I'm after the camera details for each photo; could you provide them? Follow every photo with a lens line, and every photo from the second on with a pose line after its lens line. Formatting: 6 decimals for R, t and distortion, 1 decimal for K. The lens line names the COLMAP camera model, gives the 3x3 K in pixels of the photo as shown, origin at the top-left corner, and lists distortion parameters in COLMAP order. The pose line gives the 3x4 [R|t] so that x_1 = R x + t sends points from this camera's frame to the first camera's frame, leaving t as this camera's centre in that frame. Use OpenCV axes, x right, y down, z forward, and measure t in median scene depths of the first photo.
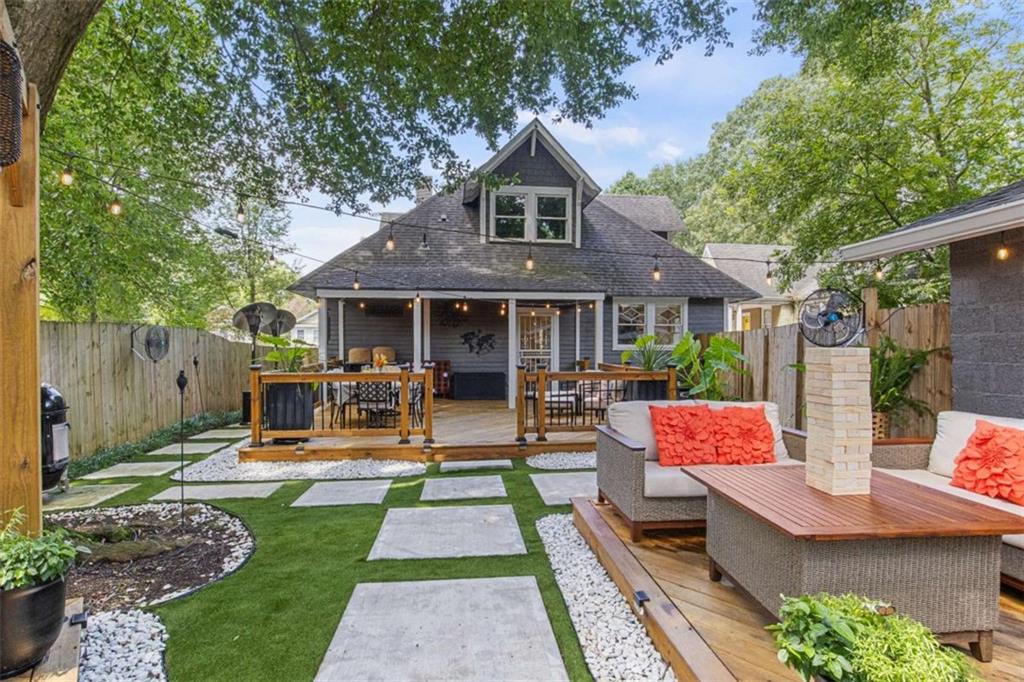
lens RADIAL K [[521.4, 0, 517.1], [0, 521.4, 342.7], [0, 0, 1]] dist [-0.002298, 0.000369]
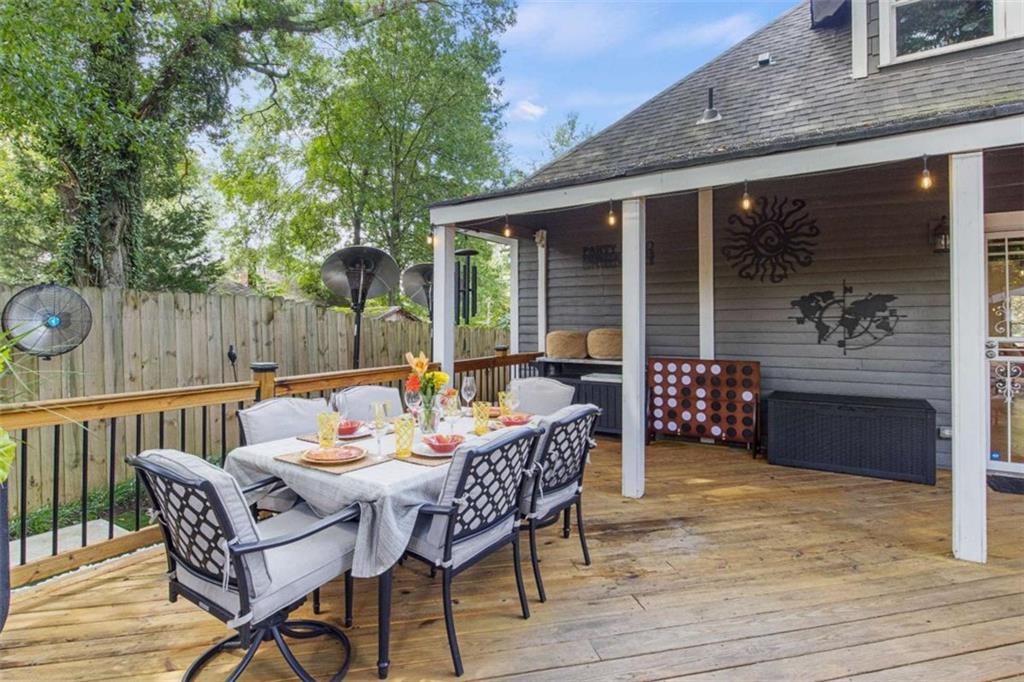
lens RADIAL K [[521.4, 0, 512.6], [0, 521.4, 323.3], [0, 0, 1]] dist [-0.002298, 0.000369]
pose [[0.770693, -0.005465, -0.637183, -0.017984], [0.004571, 0.999985, -0.003047, 0.004290], [0.637190, -0.000564, 0.770707, 0.579625]]
